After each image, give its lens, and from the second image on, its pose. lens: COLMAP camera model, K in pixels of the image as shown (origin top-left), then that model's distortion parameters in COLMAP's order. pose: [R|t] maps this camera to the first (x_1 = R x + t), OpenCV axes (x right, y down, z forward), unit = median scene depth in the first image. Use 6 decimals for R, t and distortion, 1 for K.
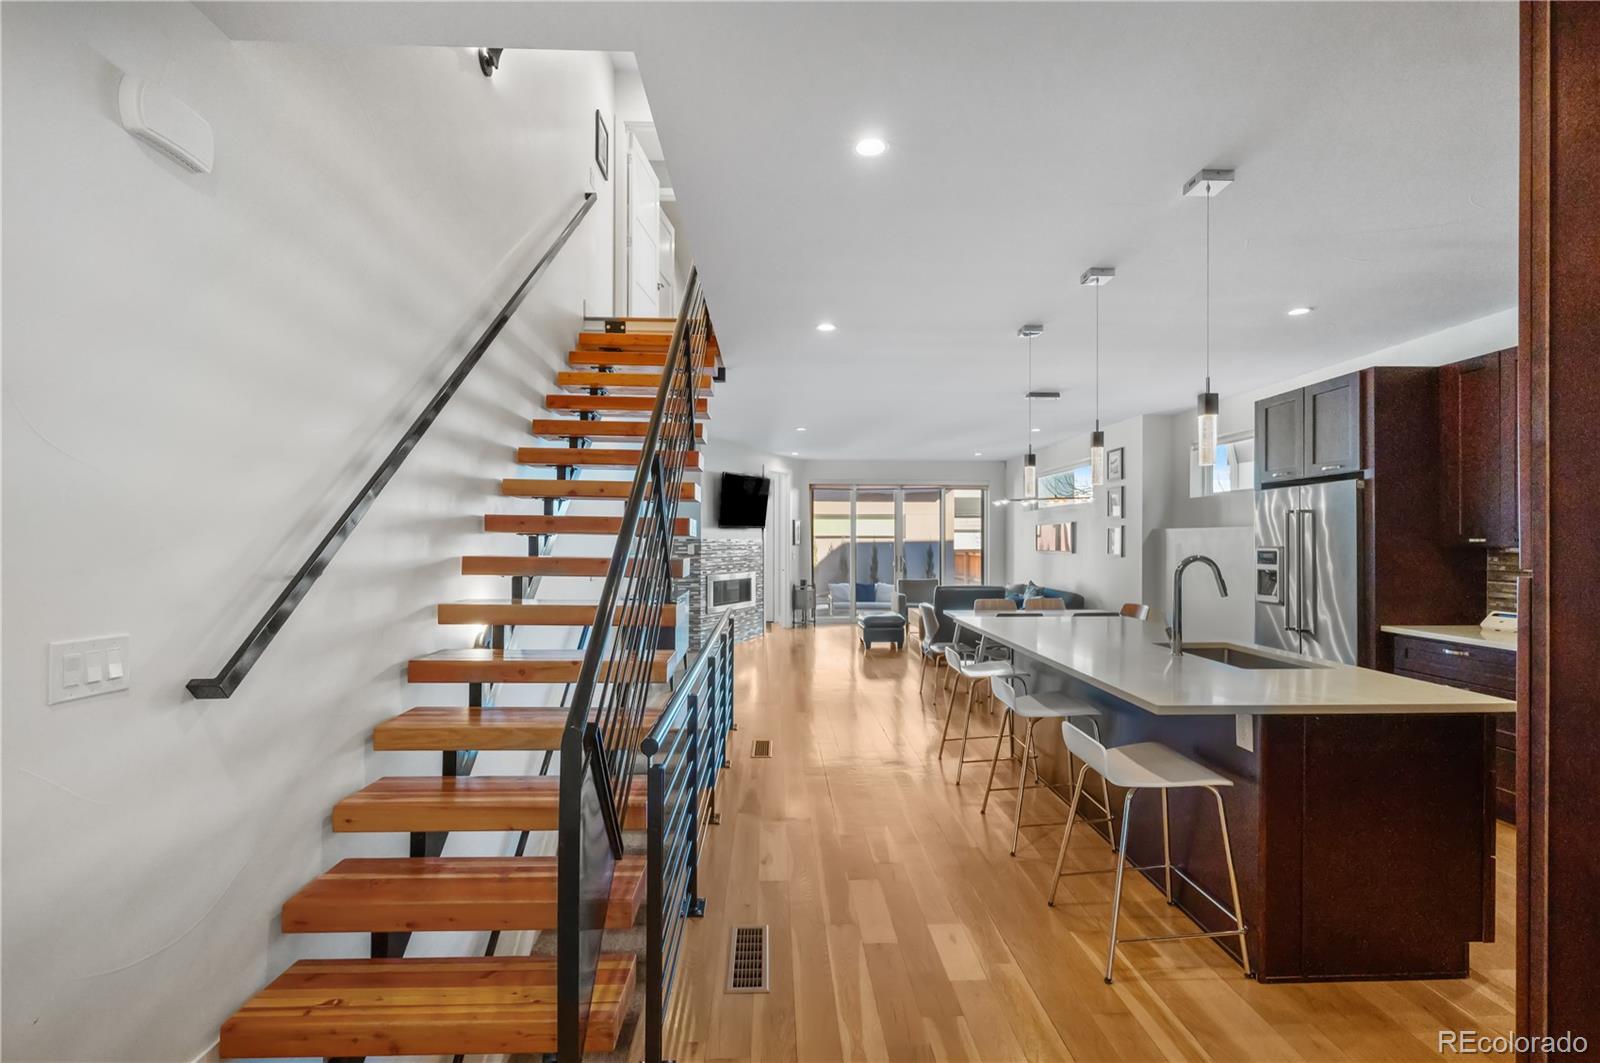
lens RADIAL K [[722.4, 0, 808.3], [0, 722.4, 531.0], [0, 0, 1]] dist [-0.003518, 0.001634]
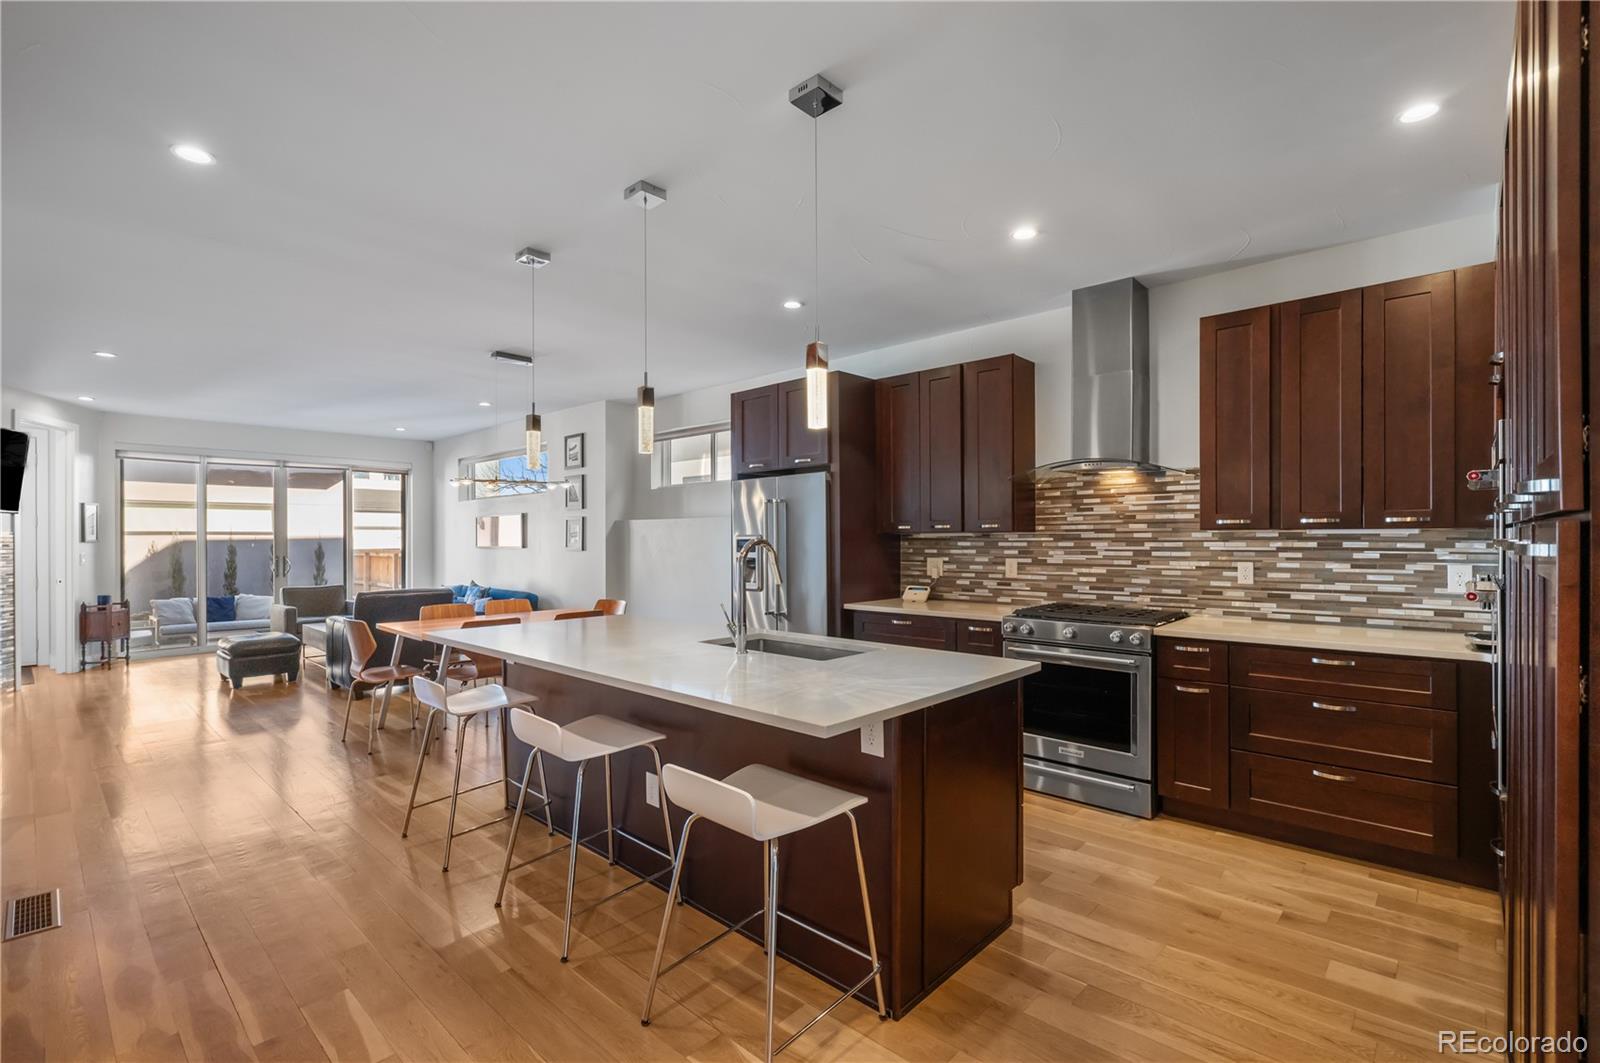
lens RADIAL K [[722.4, 0, 802.4], [0, 722.4, 537.8], [0, 0, 1]] dist [-0.003518, 0.001634]
pose [[0.713739, -0.004117, 0.700399, -0.019898], [-0.003045, 0.999955, 0.008981, 0.011223], [-0.700405, -0.008543, 0.713695, 0.146949]]
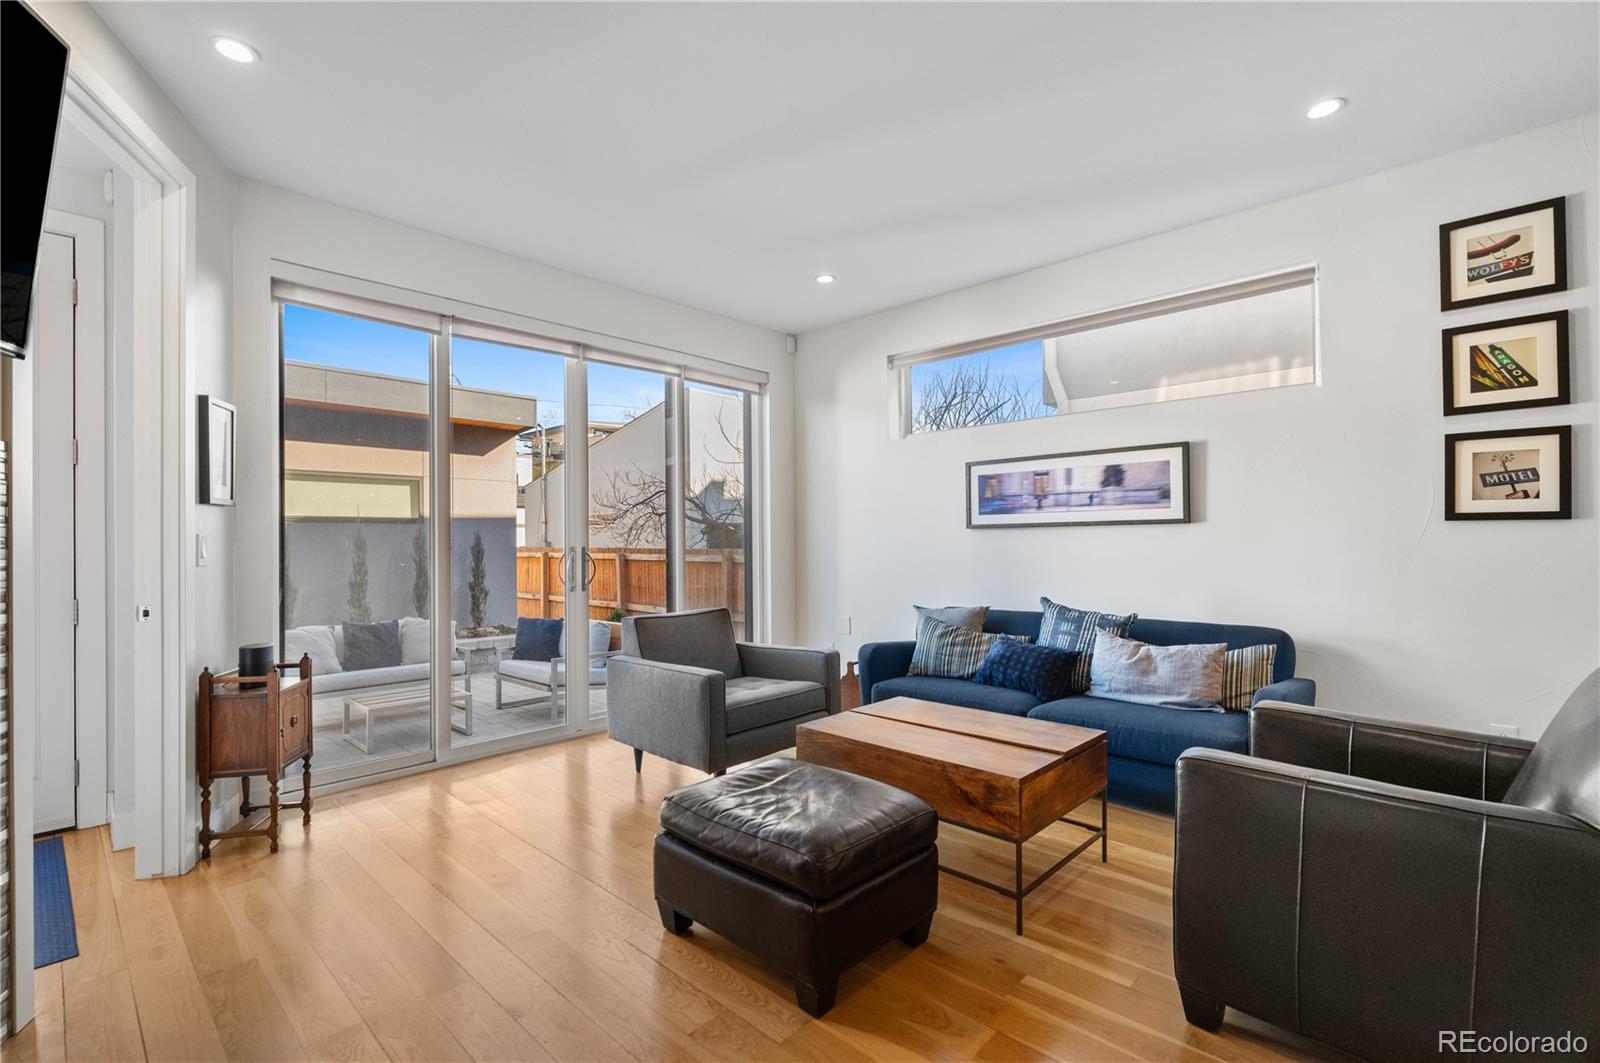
lens RADIAL K [[722.4, 0, 797.8], [0, 722.4, 534.8], [0, 0, 1]] dist [-0.003518, 0.001634]
pose [[0.721169, -0.002249, 0.692756, -0.068391], [0.002440, 0.999997, 0.000706, 0.046045], [-0.692755, 0.001181, 0.721172, 1.095913]]
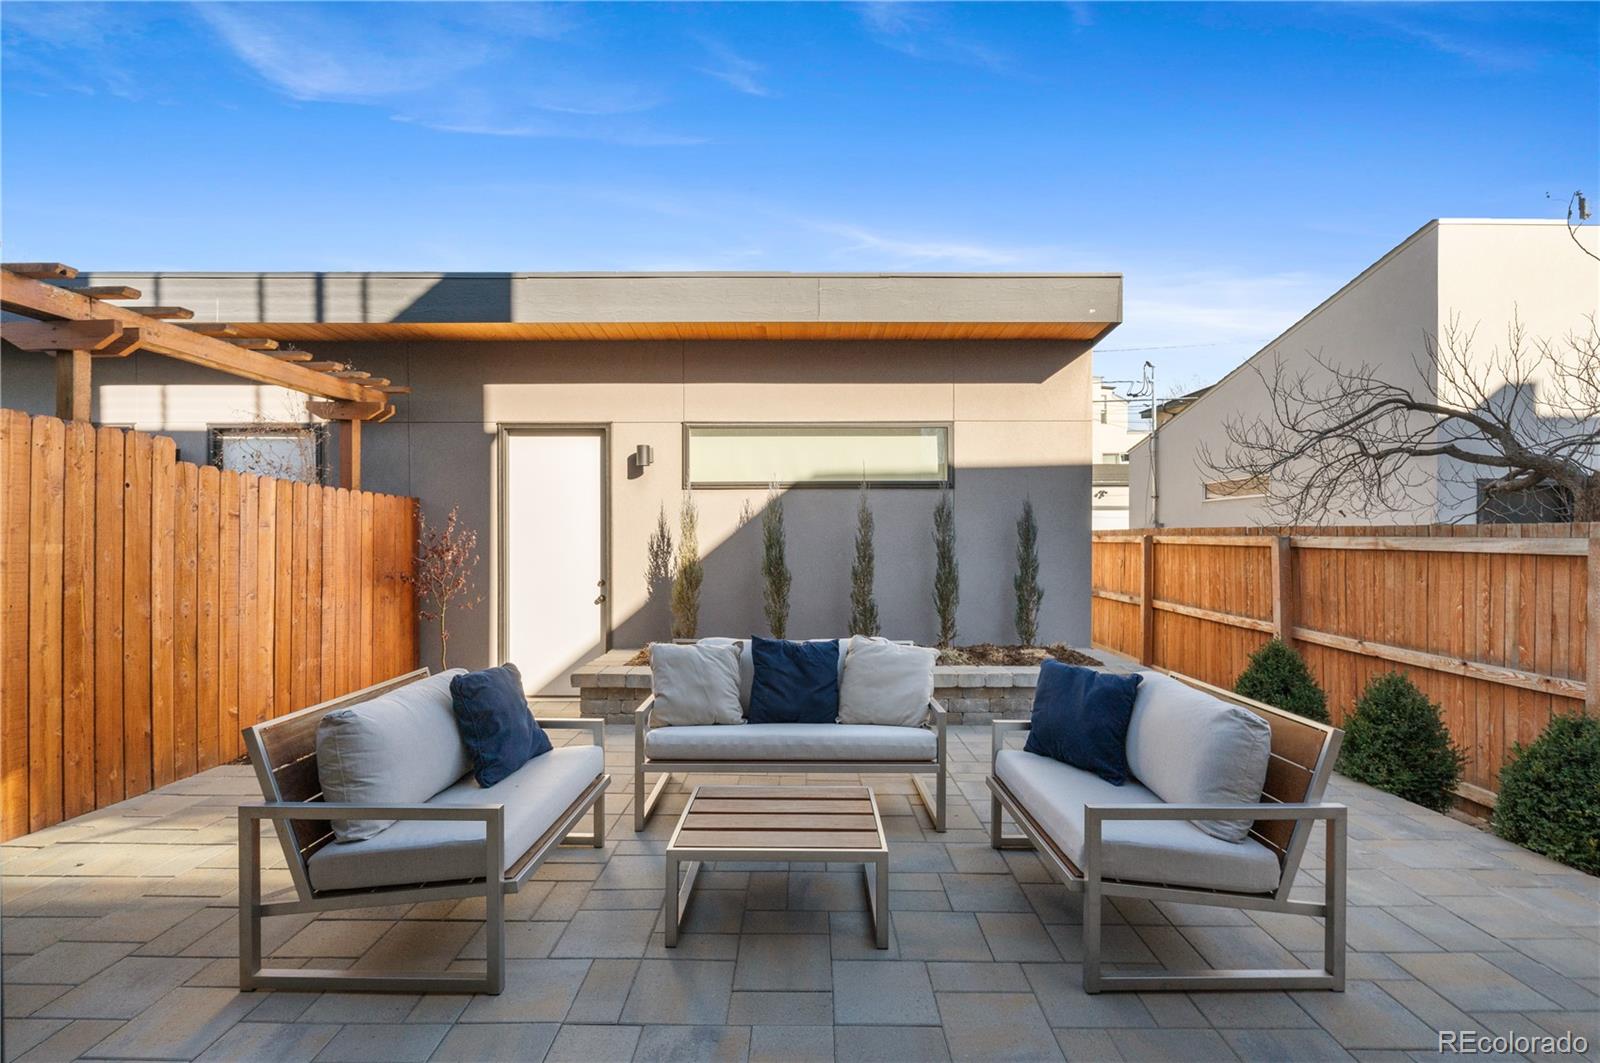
lens RADIAL K [[722.4, 0, 807.3], [0, 722.4, 544.6], [0, 0, 1]] dist [-0.003518, 0.001634]
pose [[0.999040, -0.004542, -0.043573, 0.191319], [0.005538, 0.999725, 0.022777, 0.072370], [0.043458, -0.022996, 0.998791, 1.572155]]
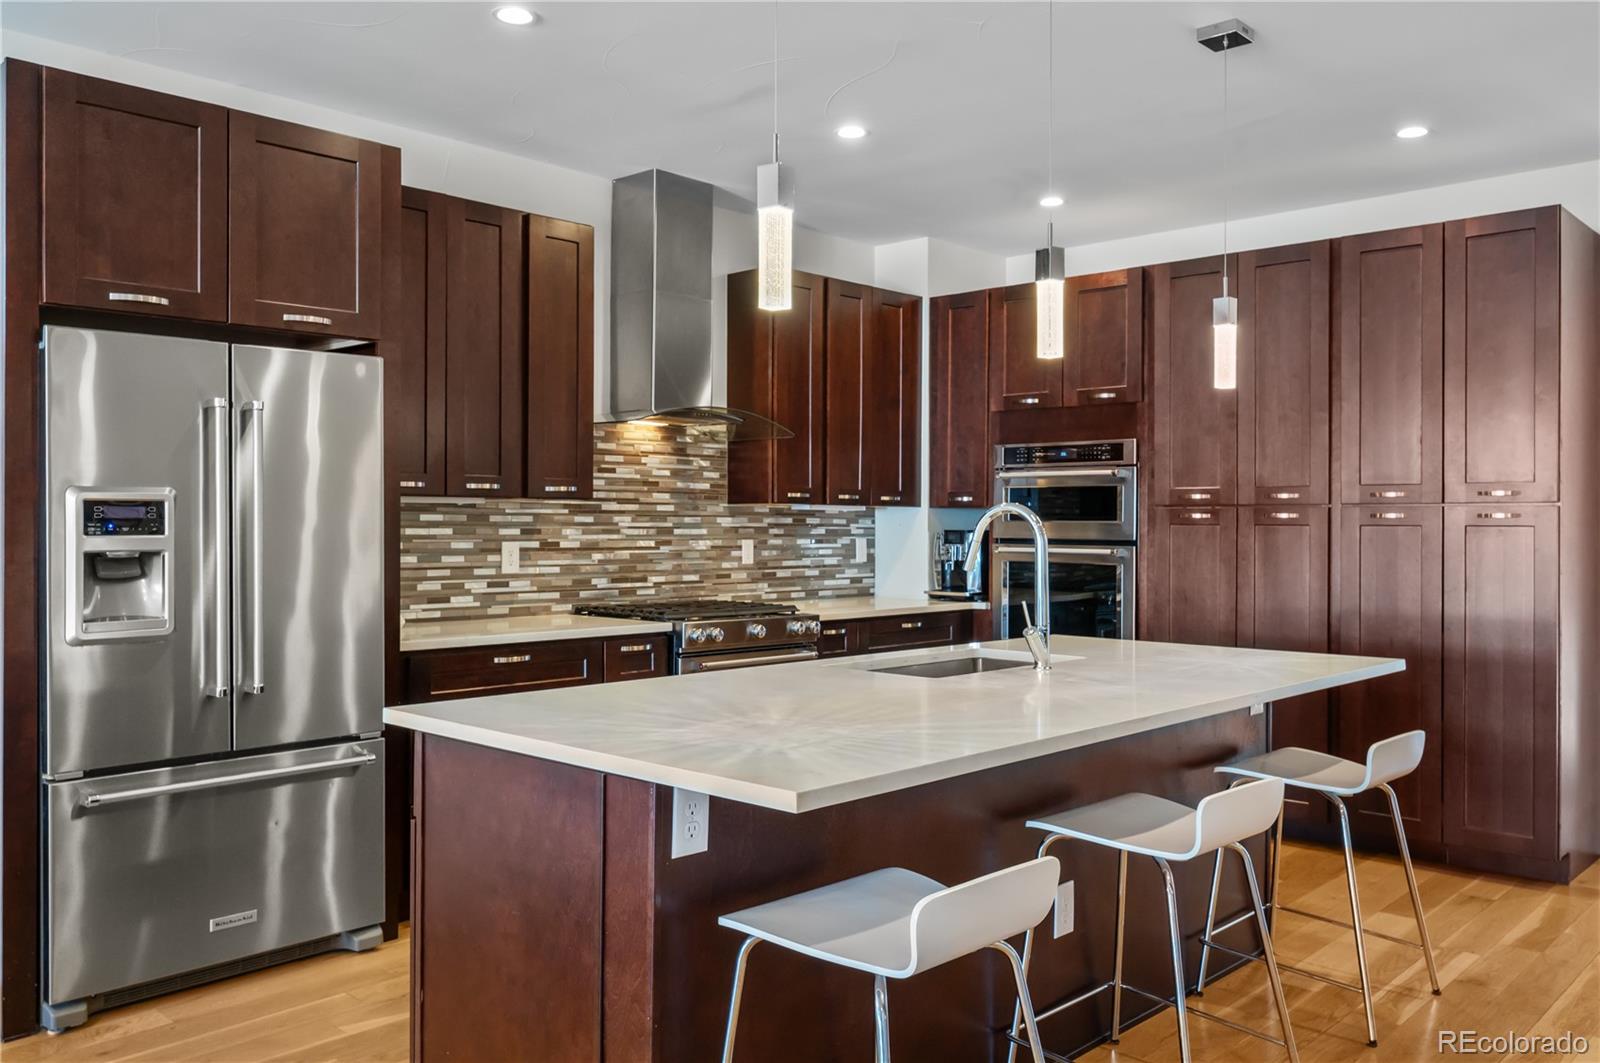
lens RADIAL K [[1262.0, 0, 808.4], [0, 1262.0, 525.1], [0, 0, 1]] dist [-0.003809, 0.002257]
pose [[-0.693151, -0.005257, 0.720773, -0.047379], [-0.014764, 0.999867, -0.006906, 0.028102], [-0.720641, -0.015428, -0.693137, 0.838274]]
